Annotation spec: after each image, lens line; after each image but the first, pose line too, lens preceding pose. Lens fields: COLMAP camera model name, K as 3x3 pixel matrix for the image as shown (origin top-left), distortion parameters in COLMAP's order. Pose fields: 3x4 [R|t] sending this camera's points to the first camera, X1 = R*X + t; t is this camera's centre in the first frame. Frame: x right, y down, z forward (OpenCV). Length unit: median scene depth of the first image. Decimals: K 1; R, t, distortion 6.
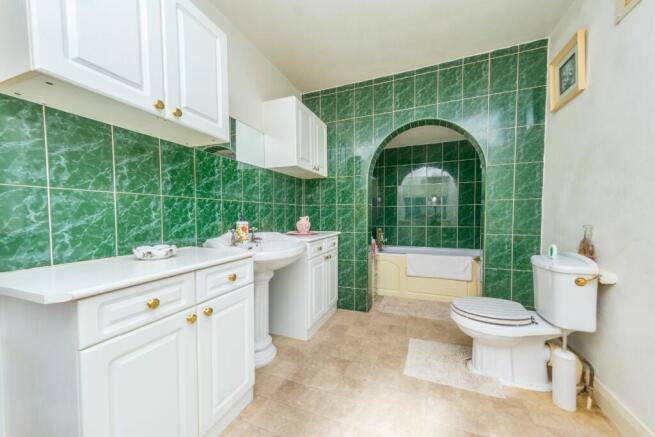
lens RADIAL K [[237.8, 0, 336.4], [0, 237.8, 222.0], [0, 0, 1]] dist [0.002282, 0.000341]
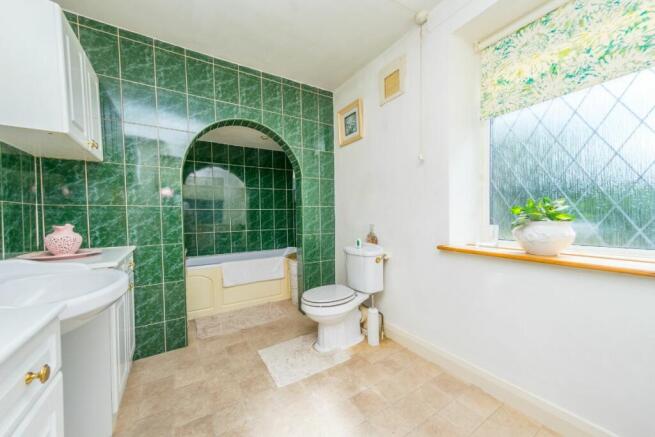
lens RADIAL K [[237.8, 0, 336.4], [0, 237.8, 222.0], [0, 0, 1]] dist [0.002282, 0.000341]
pose [[0.590375, -0.022423, 0.806817, -0.232625], [0.036211, 0.999343, 0.001276, -0.008439], [-0.806316, 0.028462, 0.590800, 0.166645]]
